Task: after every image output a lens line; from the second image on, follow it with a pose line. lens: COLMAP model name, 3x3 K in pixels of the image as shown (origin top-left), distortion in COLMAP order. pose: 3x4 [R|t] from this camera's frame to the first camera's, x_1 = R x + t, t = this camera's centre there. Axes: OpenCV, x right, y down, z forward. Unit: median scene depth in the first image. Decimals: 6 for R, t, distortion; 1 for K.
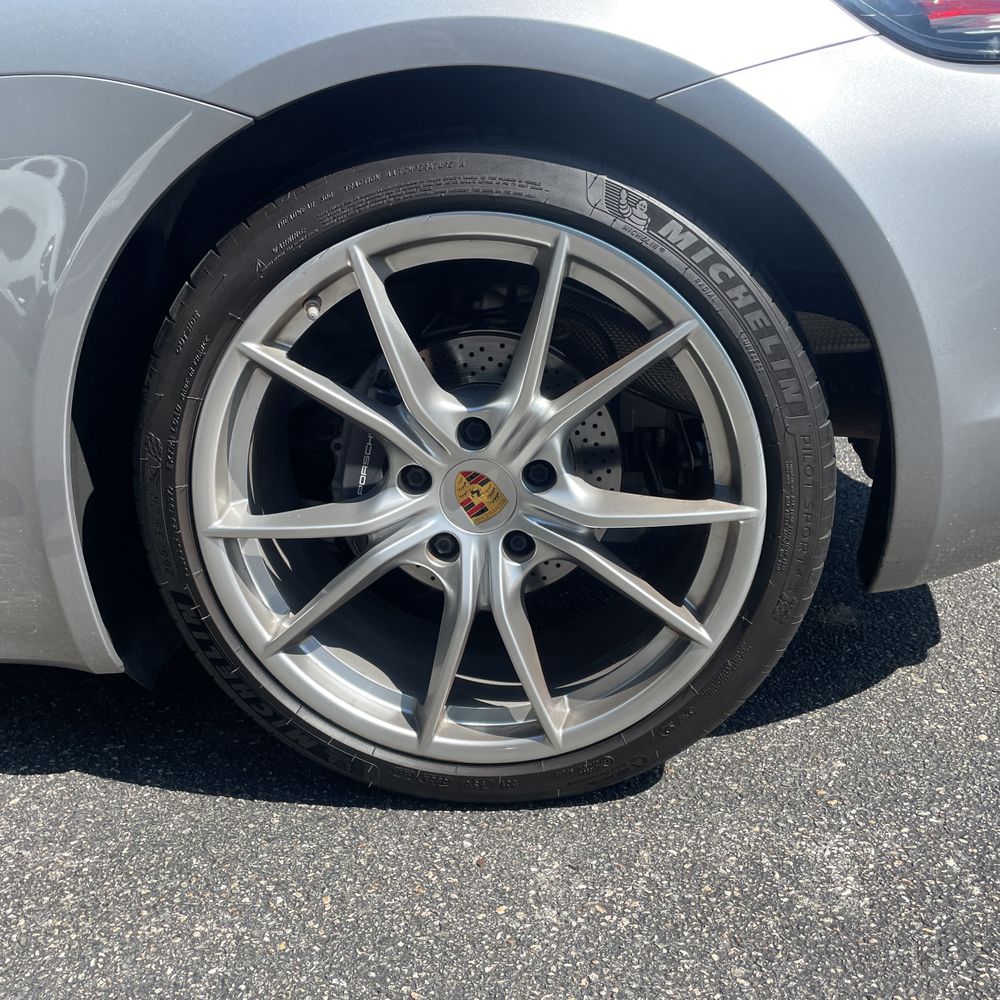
lens RADIAL K [[1001.8, 0, 497.3], [0, 1001.8, 494.9], [0, 0, 1]] dist [0.086781, -0.116714]
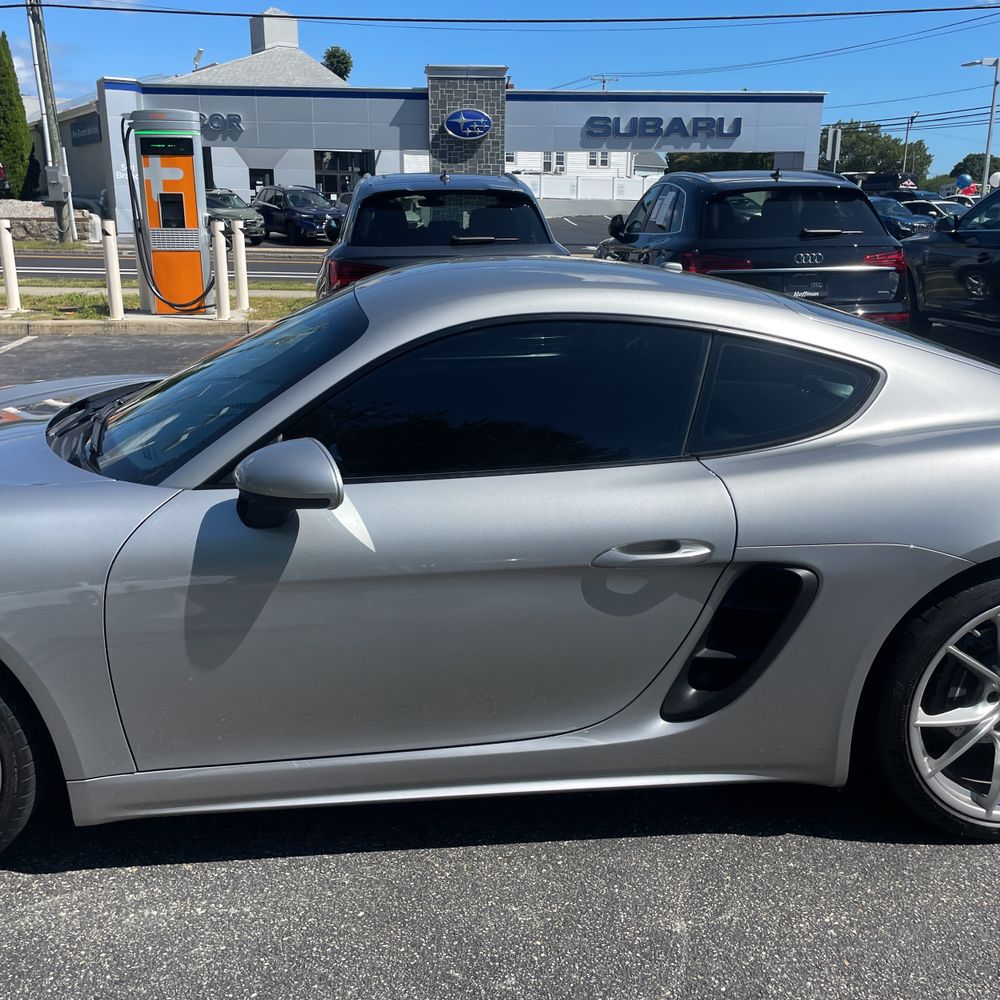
lens RADIAL K [[1001.8, 0, 497.3], [0, 1001.8, 494.9], [0, 0, 1]] dist [0.086781, -0.116714]
pose [[0.986965, -0.002097, 0.160924, -1.550427], [0.007872, 0.999347, -0.035260, -0.396833], [-0.160745, 0.036067, 0.986337, -1.090301]]
